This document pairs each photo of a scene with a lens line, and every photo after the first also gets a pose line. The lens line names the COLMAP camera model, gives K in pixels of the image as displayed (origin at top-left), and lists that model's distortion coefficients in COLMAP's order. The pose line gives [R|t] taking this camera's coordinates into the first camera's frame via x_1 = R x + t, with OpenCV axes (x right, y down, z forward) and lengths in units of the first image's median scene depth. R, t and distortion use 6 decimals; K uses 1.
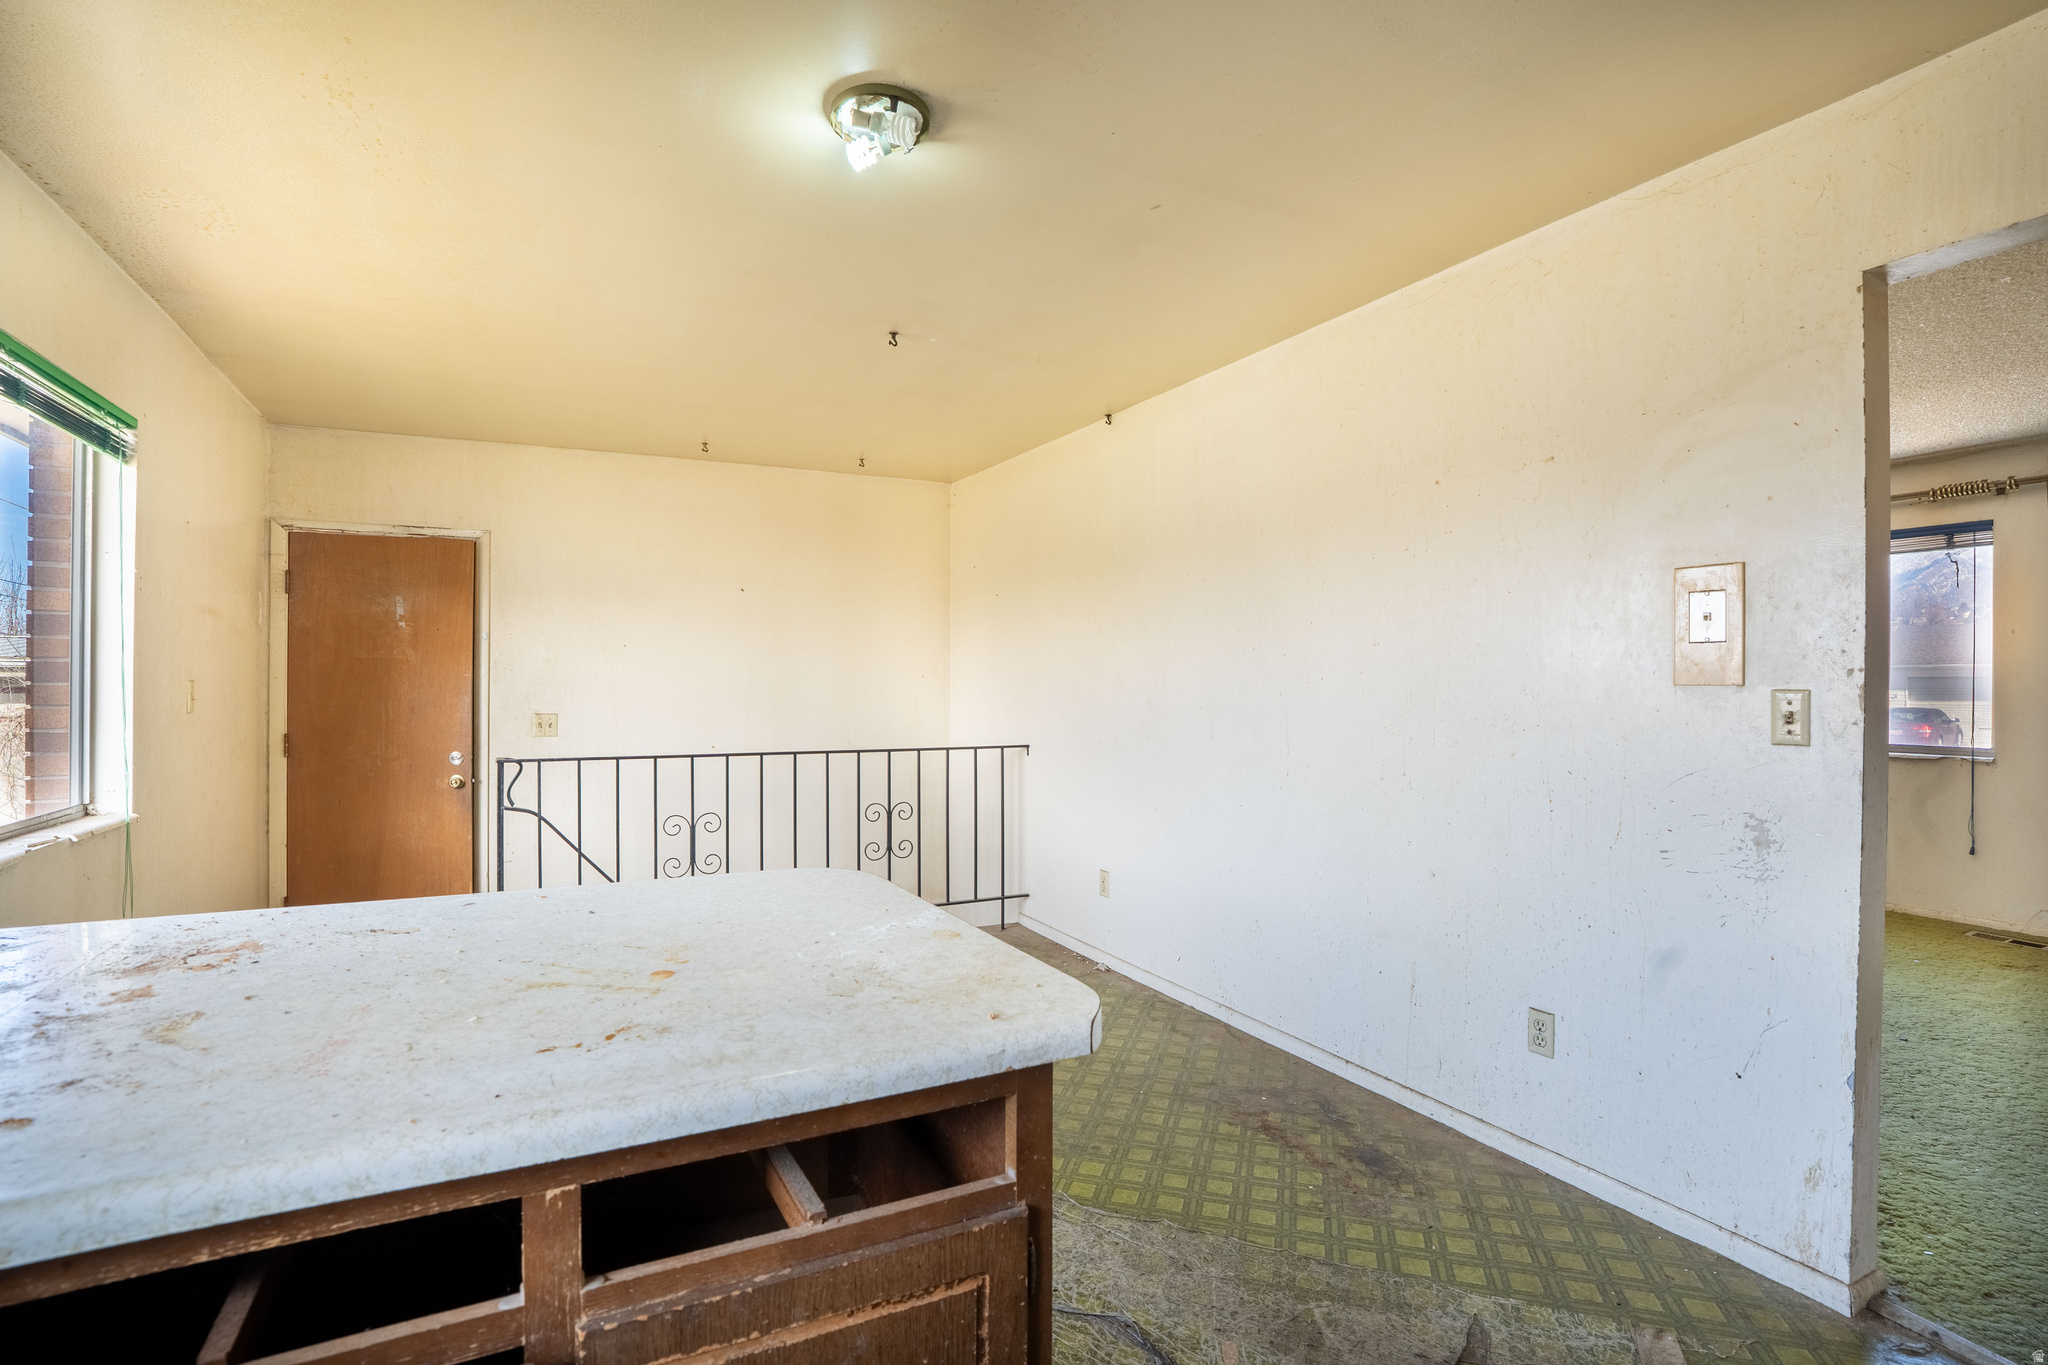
lens RADIAL K [[954.3, 0, 1015.3], [0, 954.3, 683.6], [0, 0, 1]] dist [-0.071738, 0.025618]
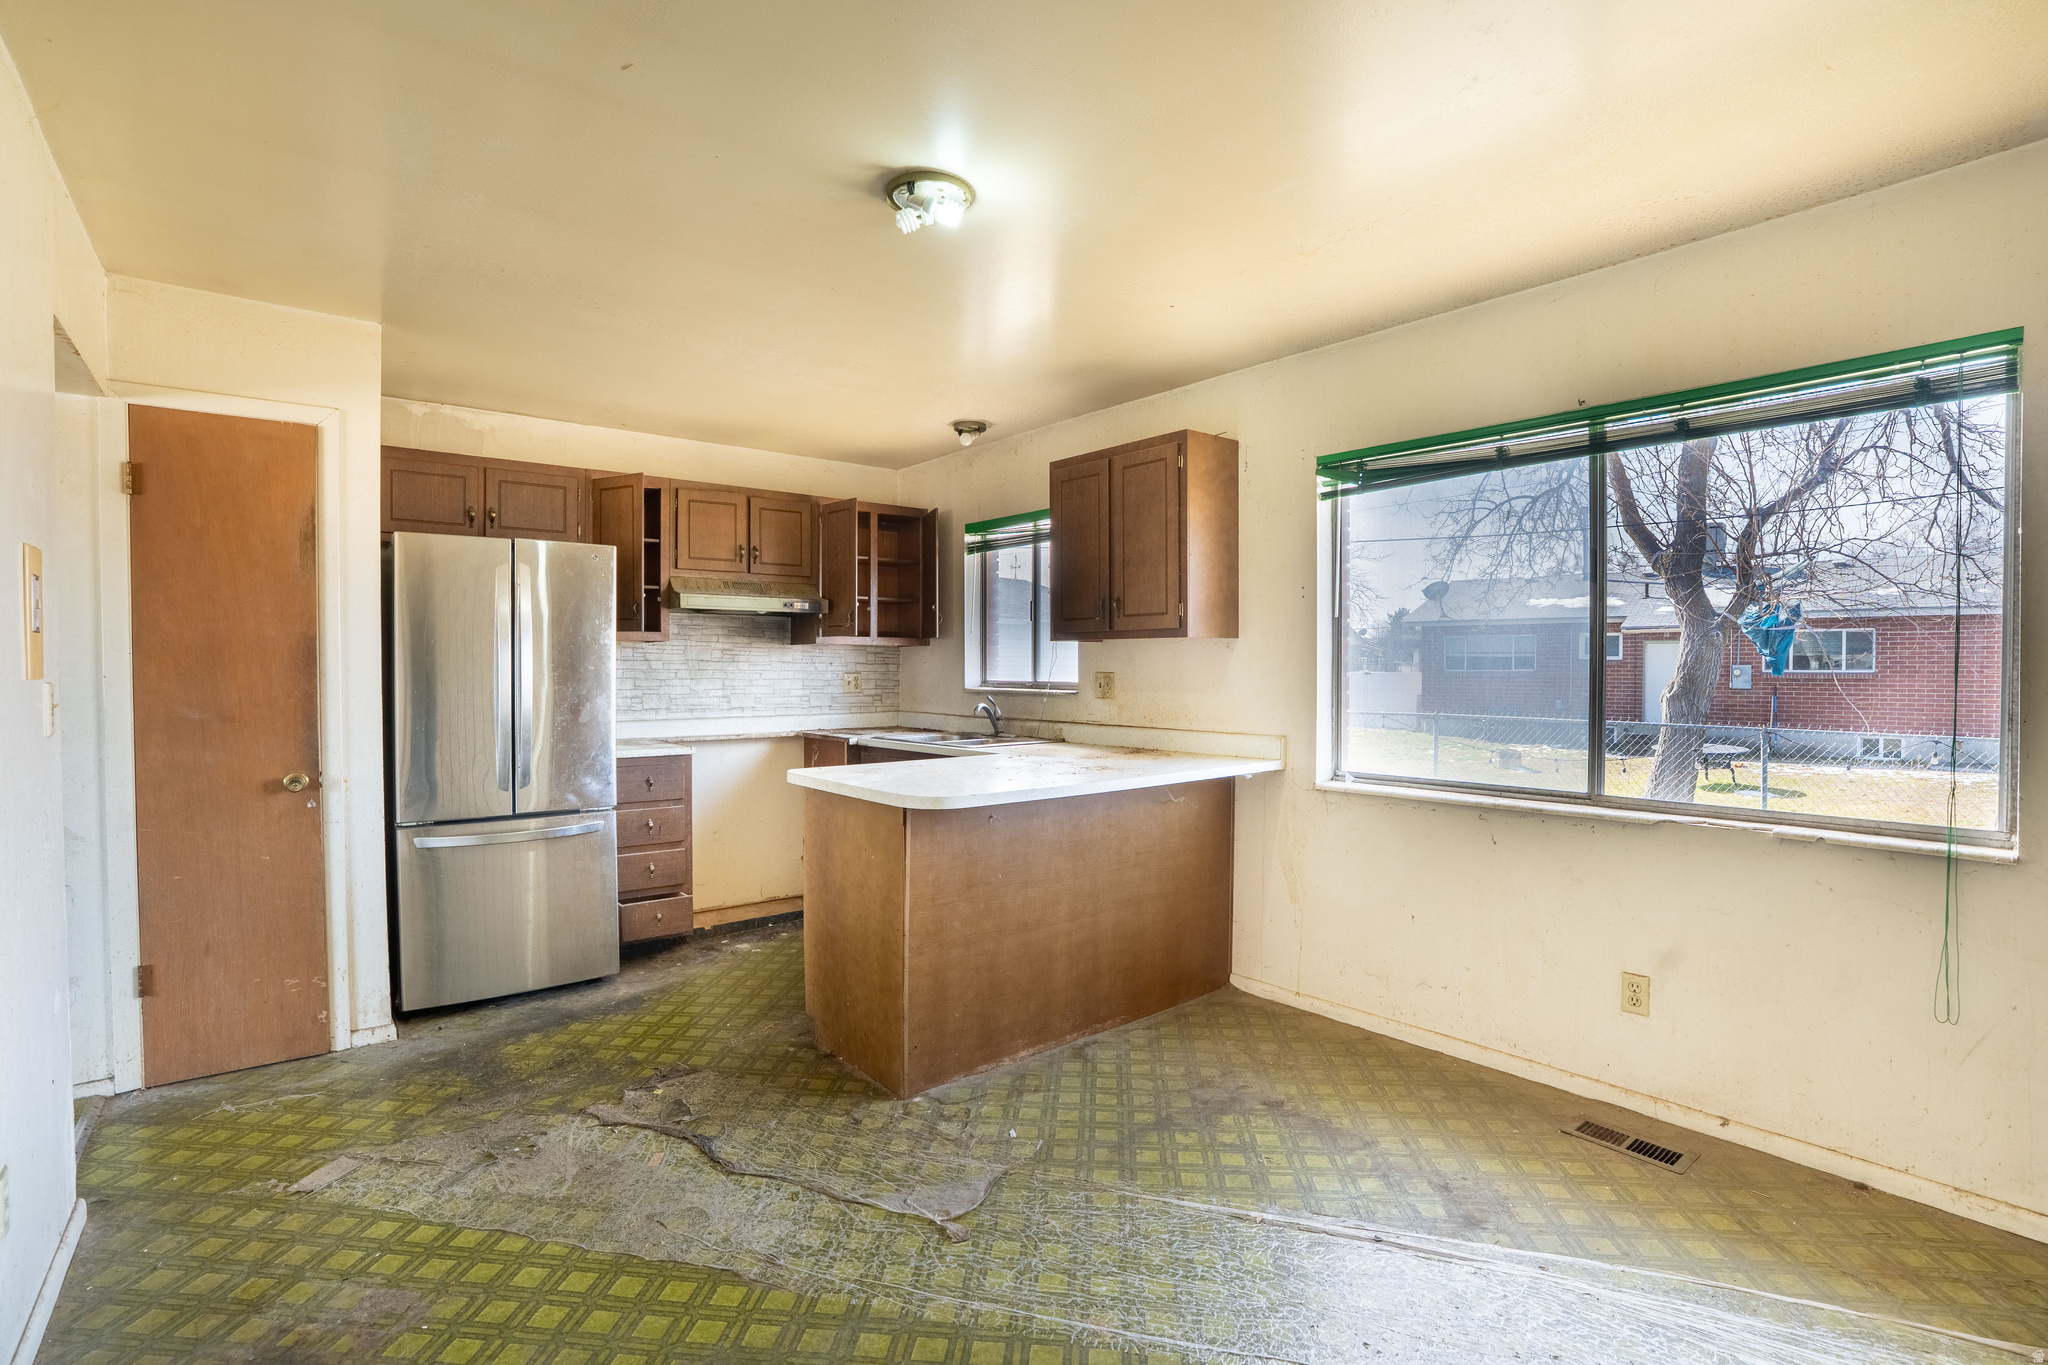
lens RADIAL K [[954.3, 0, 1015.3], [0, 954.3, 683.6], [0, 0, 1]] dist [-0.071738, 0.025618]
pose [[-0.980956, -0.001037, -0.194228, -0.018946], [-0.004180, 0.999867, 0.015775, -0.009901], [0.194186, 0.016286, -0.980830, 2.003183]]
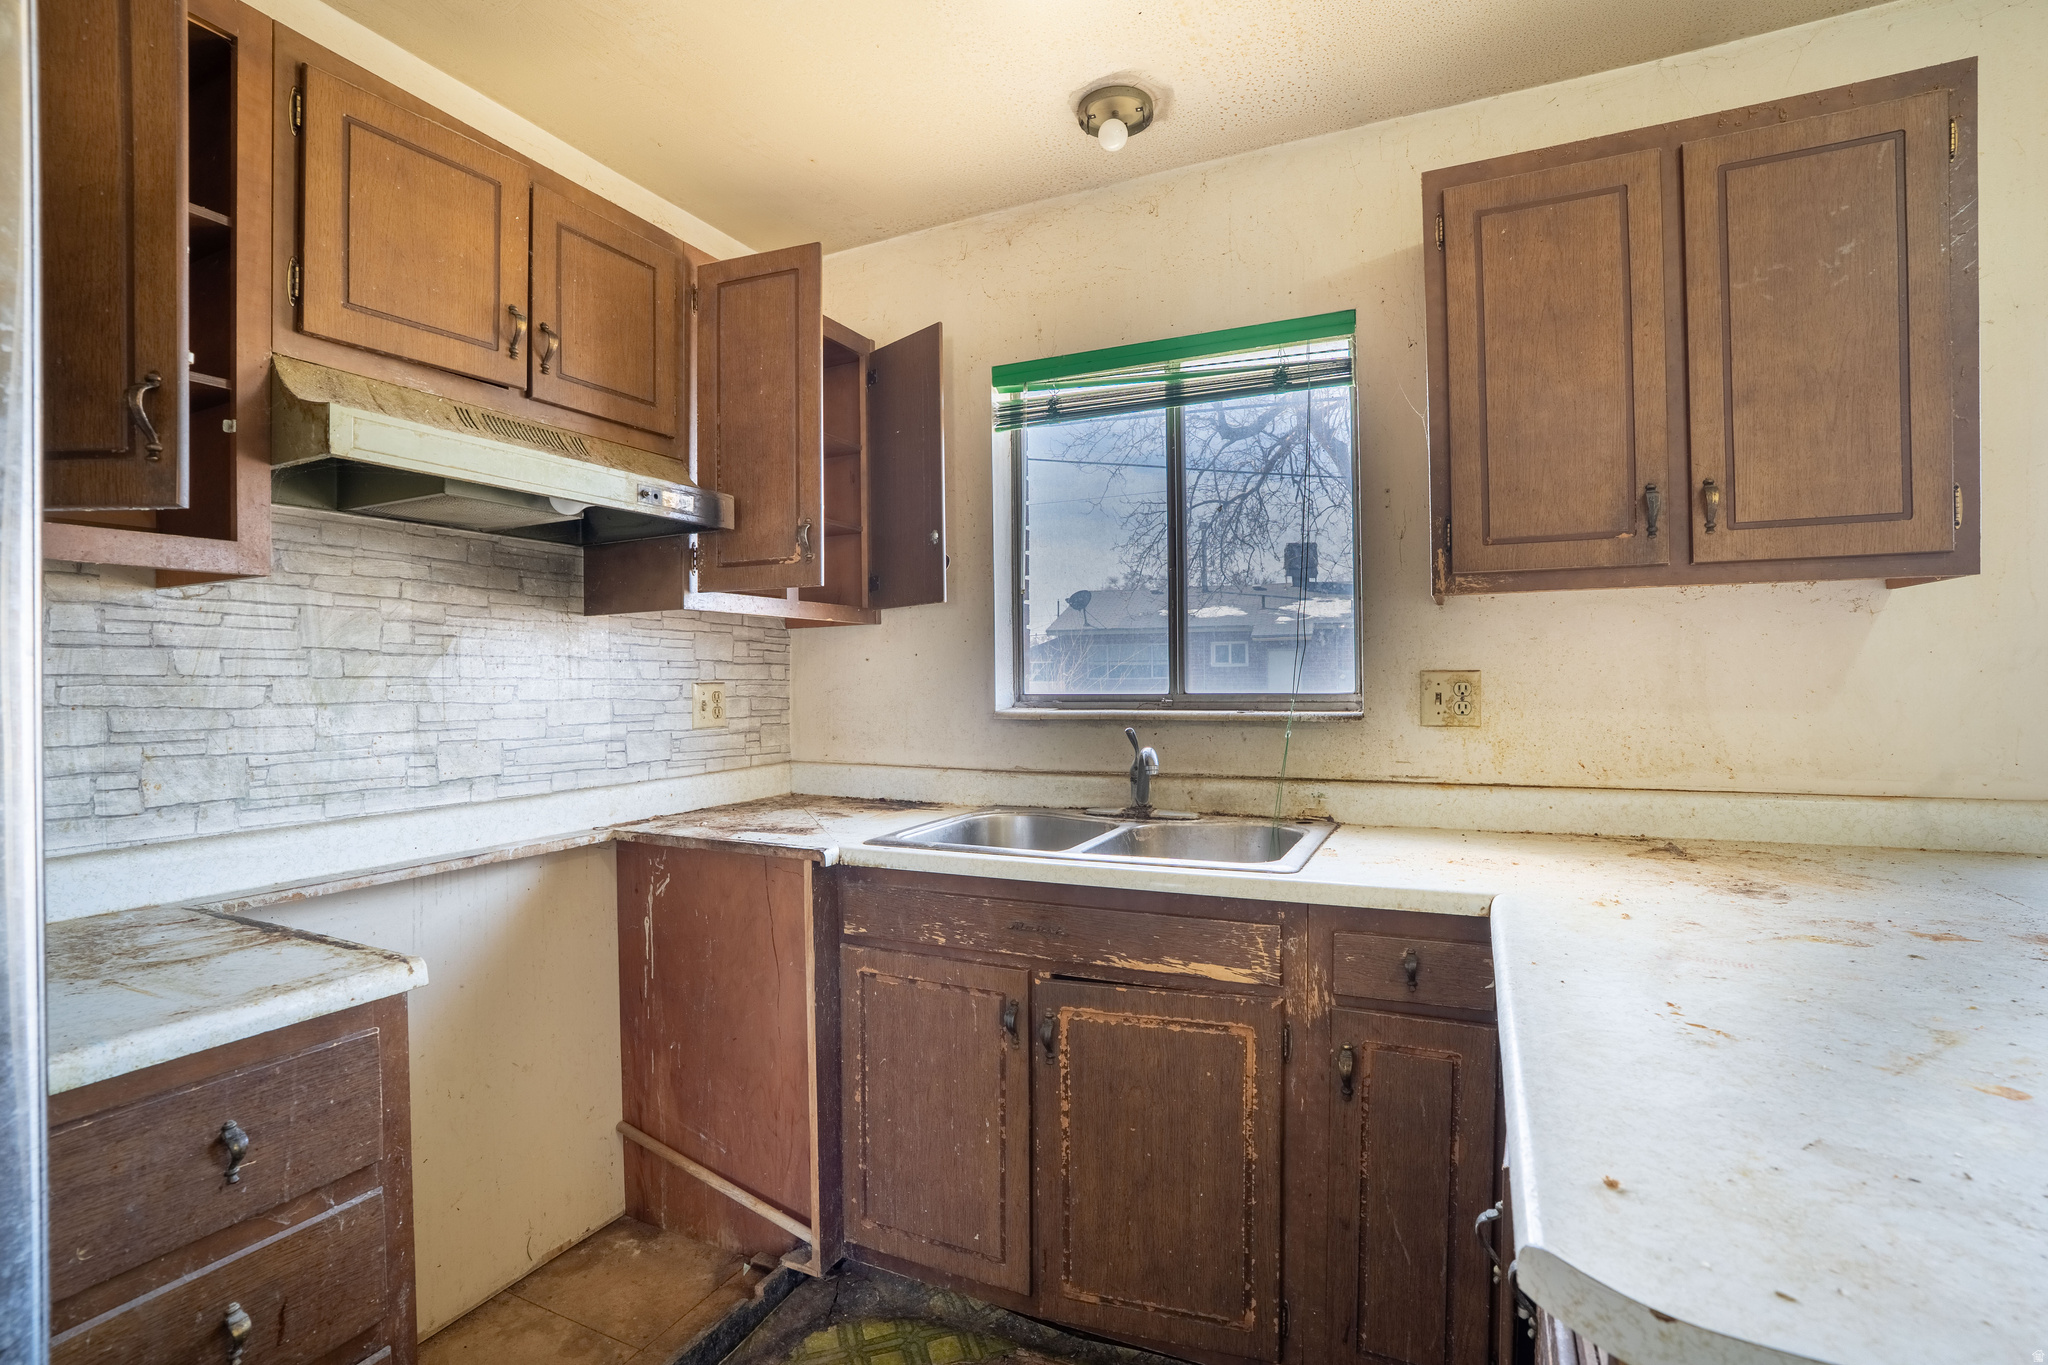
lens RADIAL K [[954.3, 0, 1015.3], [0, 954.3, 683.6], [0, 0, 1]] dist [-0.071738, 0.025618]
pose [[-0.804791, 0.008994, -0.593490, 0.292719], [0.008788, 0.999956, 0.003237, 0.003538], [0.593494, -0.002611, -0.804835, 0.554829]]
